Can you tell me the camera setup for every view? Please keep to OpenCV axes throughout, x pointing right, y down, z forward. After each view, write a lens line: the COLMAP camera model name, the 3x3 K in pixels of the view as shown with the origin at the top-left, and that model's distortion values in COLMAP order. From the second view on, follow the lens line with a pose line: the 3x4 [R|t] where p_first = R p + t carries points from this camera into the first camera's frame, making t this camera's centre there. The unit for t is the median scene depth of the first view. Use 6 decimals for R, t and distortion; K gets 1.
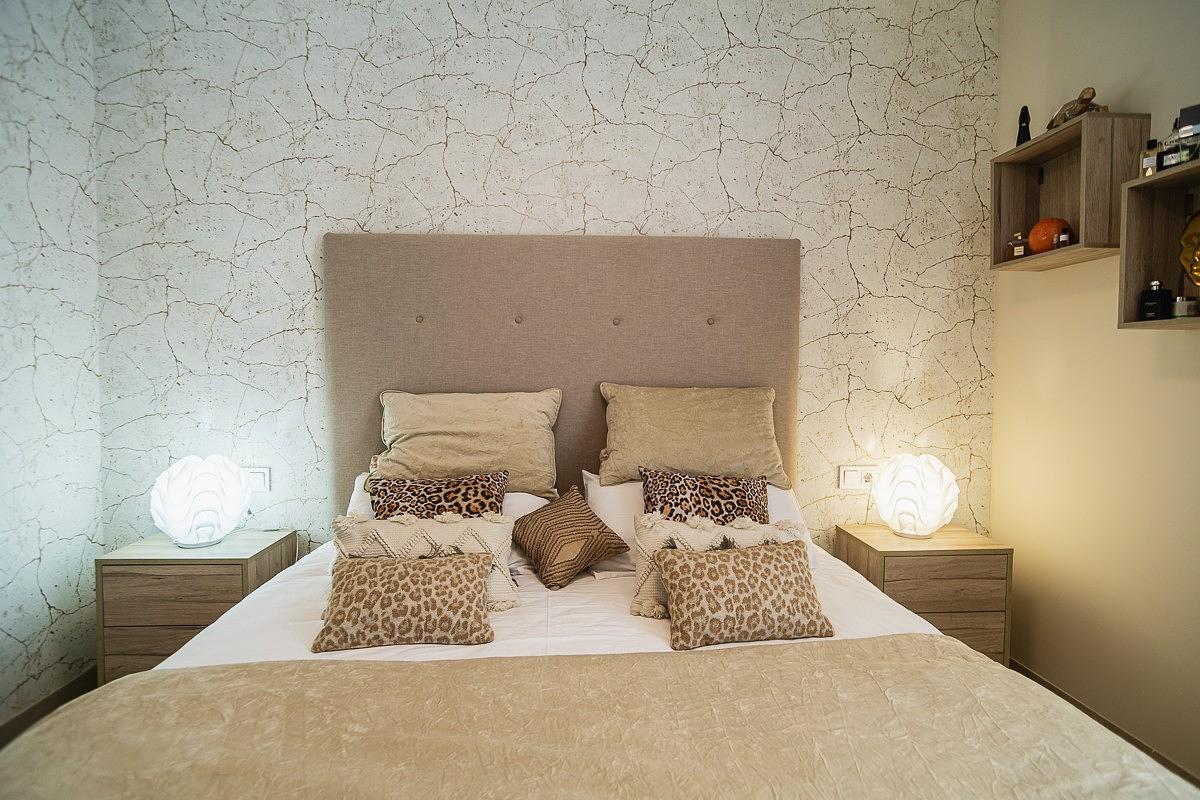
lens RADIAL K [[602.8, 0, 593.4], [0, 602.8, 420.2], [0, 0, 1]] dist [-0.072728, 0.035238]
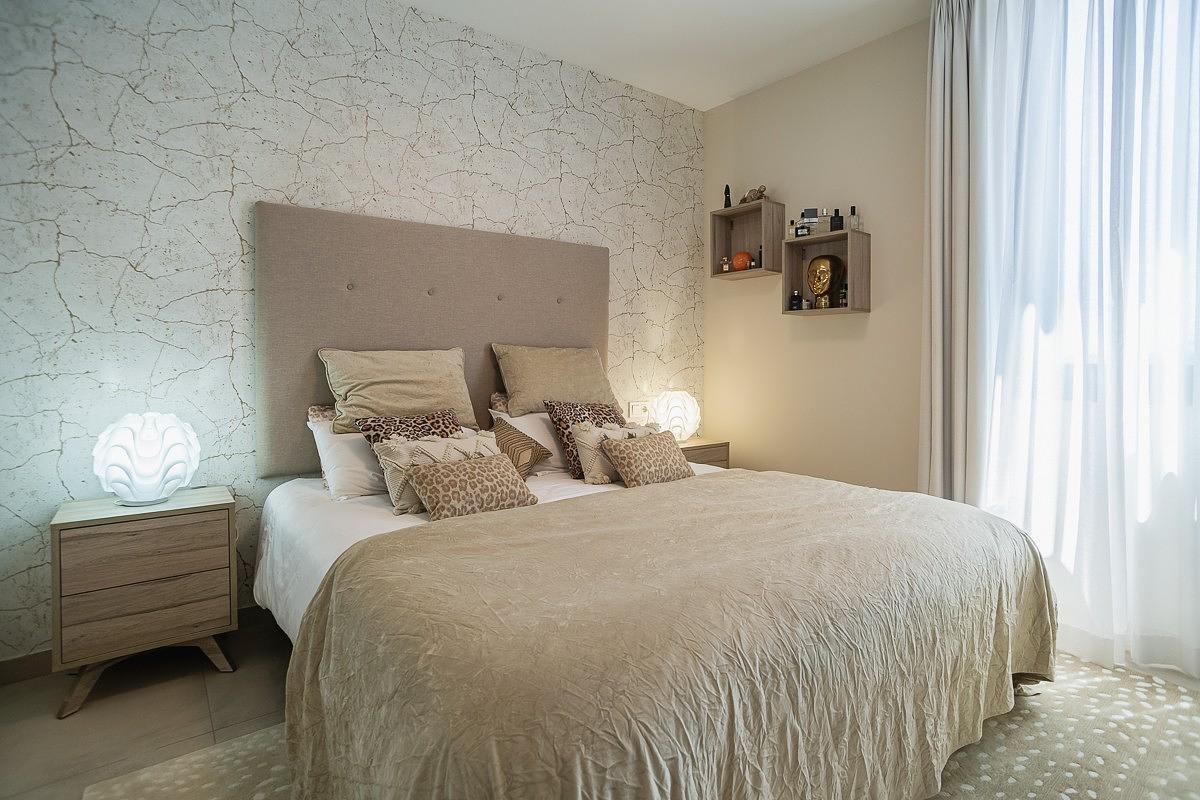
lens RADIAL K [[602.8, 0, 593.4], [0, 602.8, 420.2], [0, 0, 1]] dist [-0.072728, 0.035238]
pose [[0.824601, -0.059954, 0.562529, -0.572805], [0.048274, 0.998199, 0.035624, 0.071404], [-0.563652, -0.002220, 0.826010, -0.221463]]
